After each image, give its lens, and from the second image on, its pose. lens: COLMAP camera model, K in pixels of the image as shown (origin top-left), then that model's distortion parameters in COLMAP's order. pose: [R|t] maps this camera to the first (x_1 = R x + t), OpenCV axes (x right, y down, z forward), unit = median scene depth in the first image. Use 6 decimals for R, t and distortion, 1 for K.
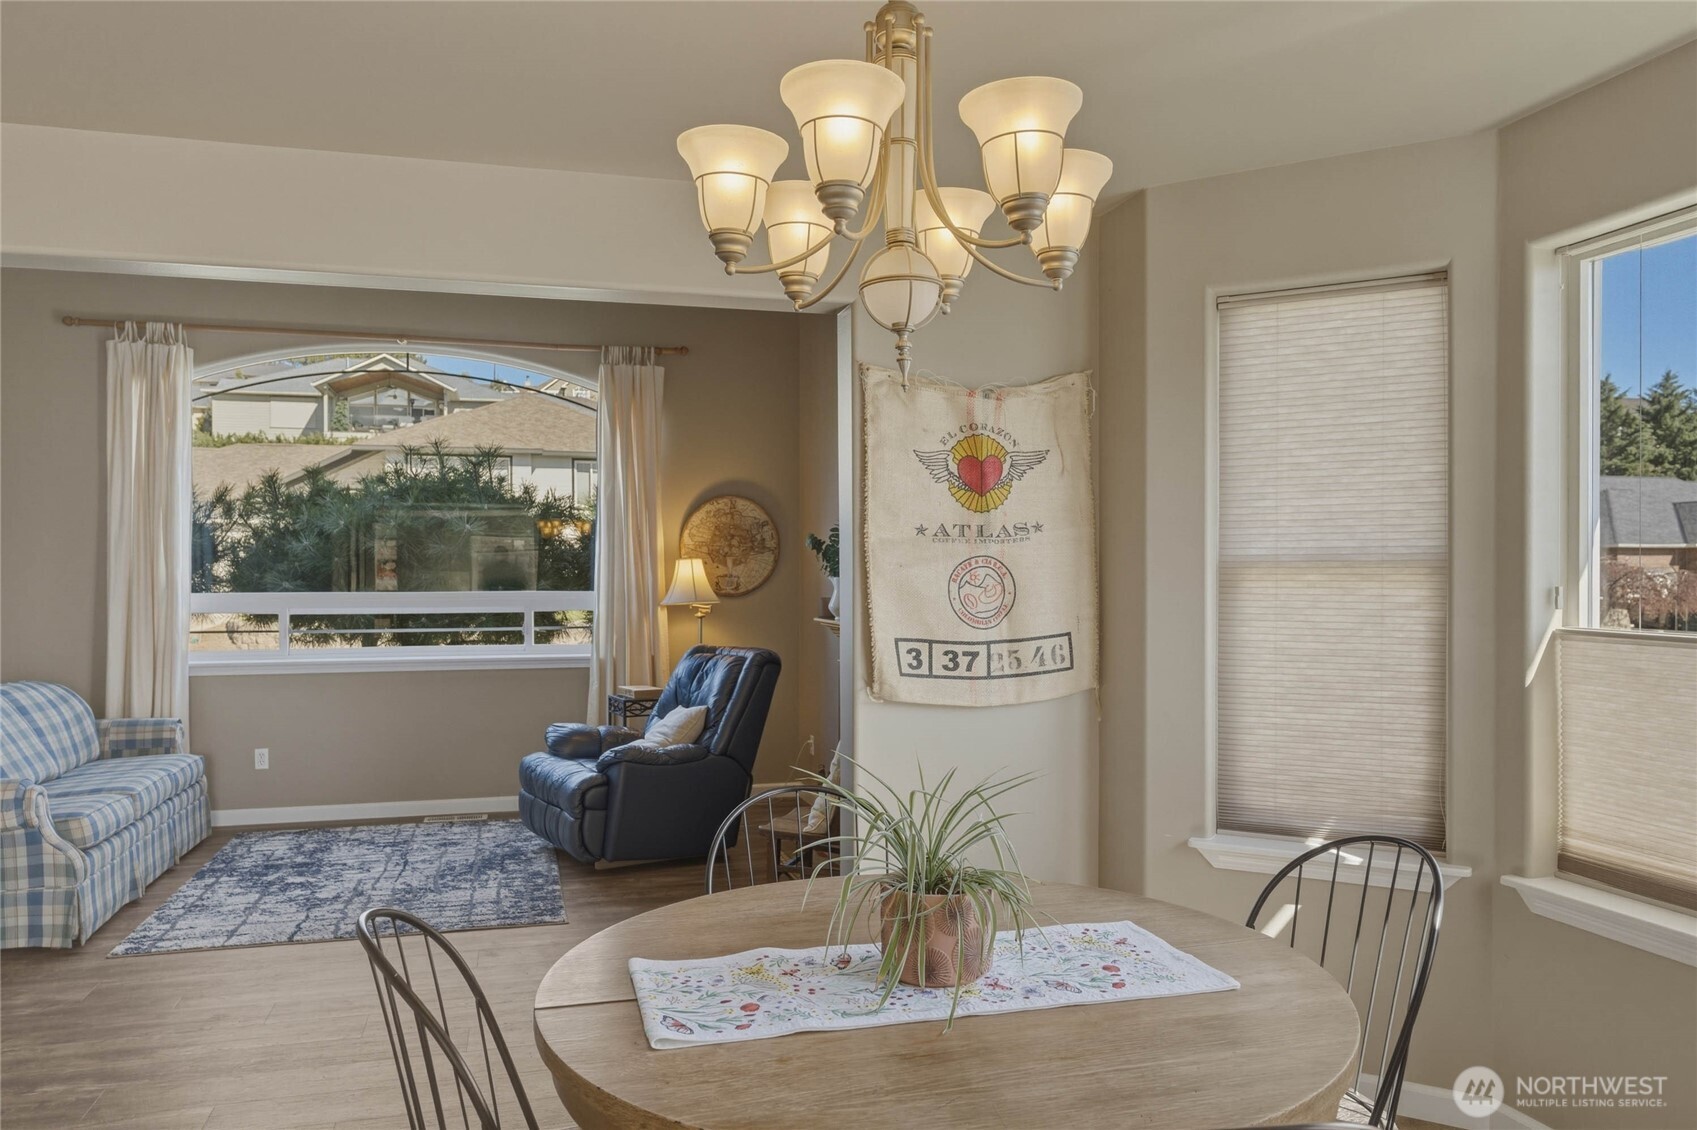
lens RADIAL K [[1217.5, 0, 848.5], [0, 1217.5, 565.0], [0, 0, 1]] dist [0.003250, 0.002235]
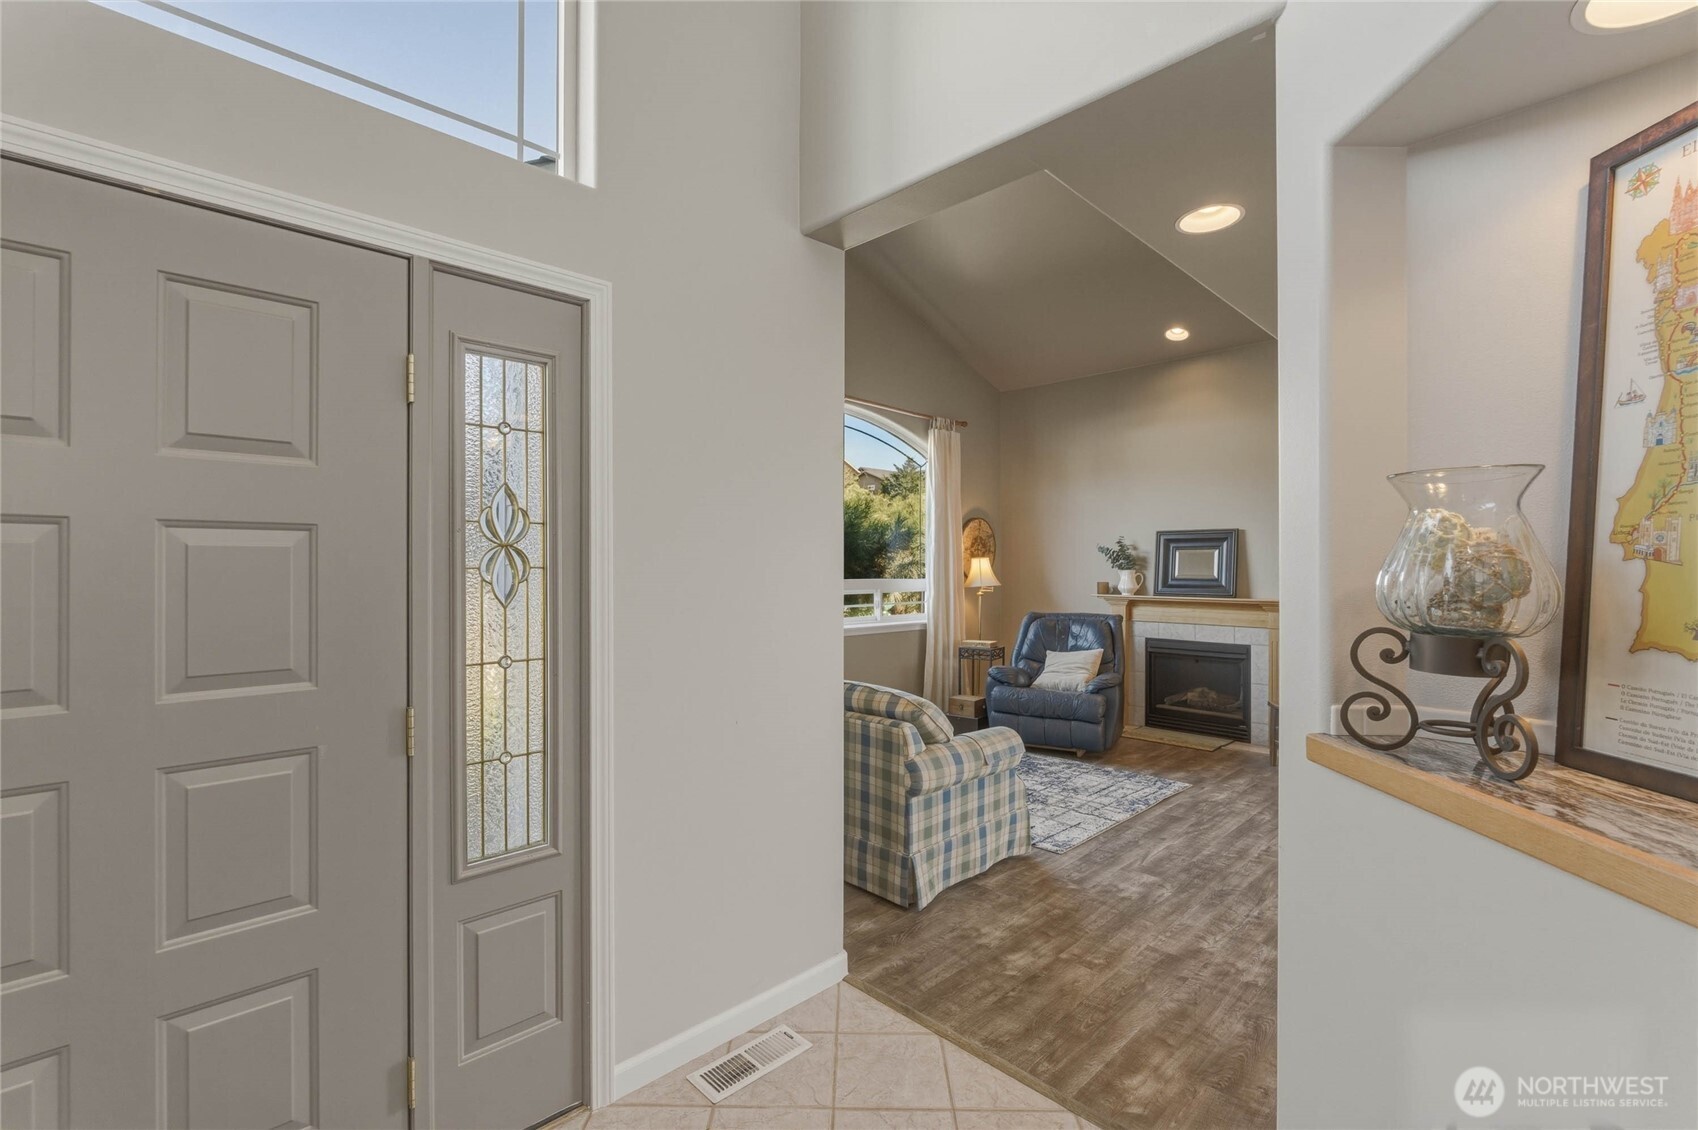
lens RADIAL K [[739.7, 0, 849.0], [0, 739.7, 565.0], [0, 0, 1]] dist [-0.003155, -0.000645]
pose [[0.880277, 0.002105, 0.474456, -0.723247], [-0.006505, 0.999950, 0.007633, -0.001602], [-0.474416, -0.009805, 0.880246, 0.238394]]
